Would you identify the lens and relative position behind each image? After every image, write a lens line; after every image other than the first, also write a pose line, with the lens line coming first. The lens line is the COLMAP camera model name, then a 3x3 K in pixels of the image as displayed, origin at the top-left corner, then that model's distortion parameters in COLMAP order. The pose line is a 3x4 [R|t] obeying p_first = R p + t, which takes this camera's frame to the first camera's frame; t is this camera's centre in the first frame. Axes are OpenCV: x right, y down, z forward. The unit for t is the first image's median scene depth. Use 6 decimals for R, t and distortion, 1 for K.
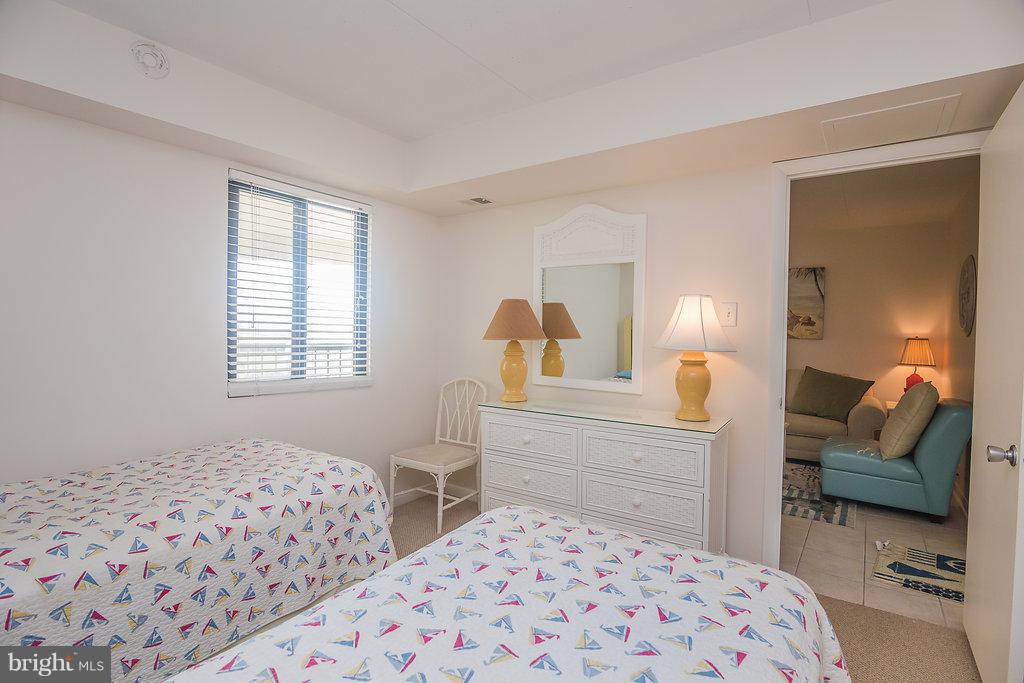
lens RADIAL K [[505.1, 0, 512.0], [0, 505.1, 341.5], [0, 0, 1]] dist [-0.004043, -0.000380]
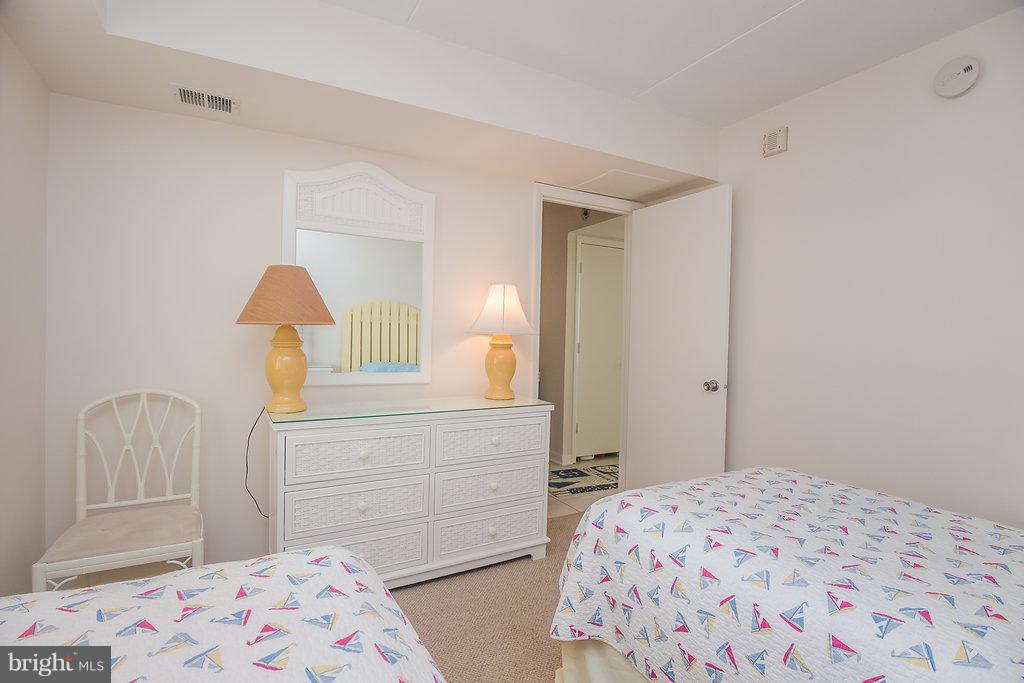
lens RADIAL K [[497.5, 0, 512.0], [0, 497.5, 341.5], [0, 0, 1]] dist [-0.020846, -0.000242]
pose [[0.429379, -0.014261, 0.903012, -0.462681], [0.011924, 0.999878, 0.010121, 0.016648], [-0.903046, 0.006422, 0.429496, 0.403585]]
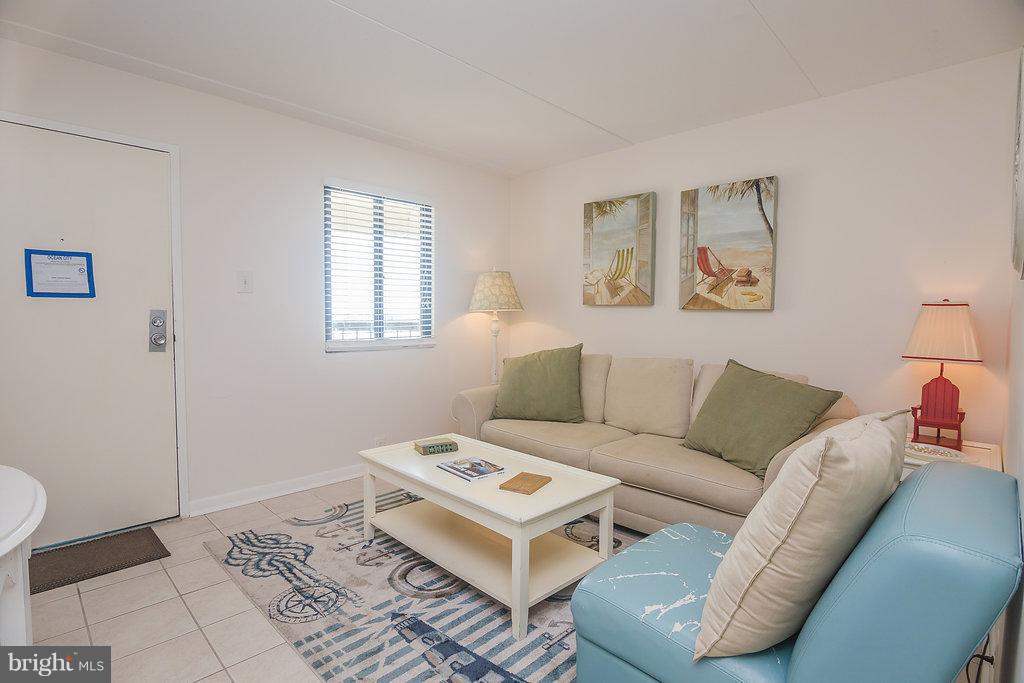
lens RADIAL K [[497.5, 0, 512.0], [0, 497.5, 341.5], [0, 0, 1]] dist [-0.020846, -0.000242]
pose [[0.987815, 0.005058, -0.155550, 0.701757], [-0.001127, 0.999678, 0.025352, 0.027680], [0.155628, -0.024868, 0.987503, 0.709332]]
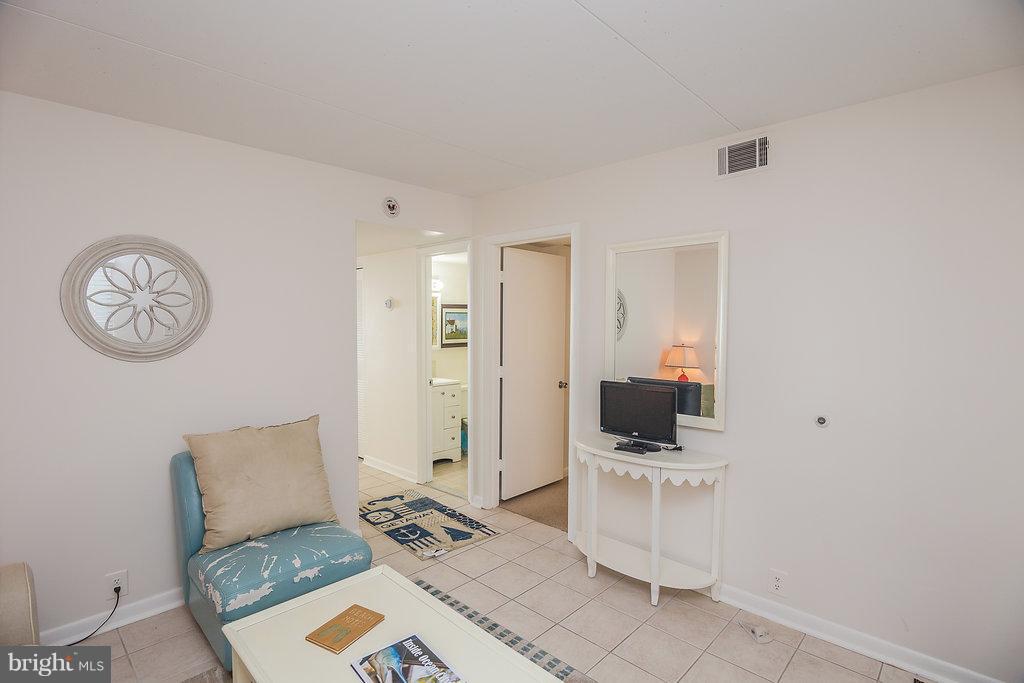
lens RADIAL K [[497.5, 0, 512.0], [0, 497.5, 341.5], [0, 0, 1]] dist [-0.020846, -0.000242]
pose [[-0.990075, -0.021024, 0.138955, 0.399898], [-0.011533, 0.997566, 0.068764, -0.094812], [-0.140063, 0.066479, -0.987908, 1.763240]]
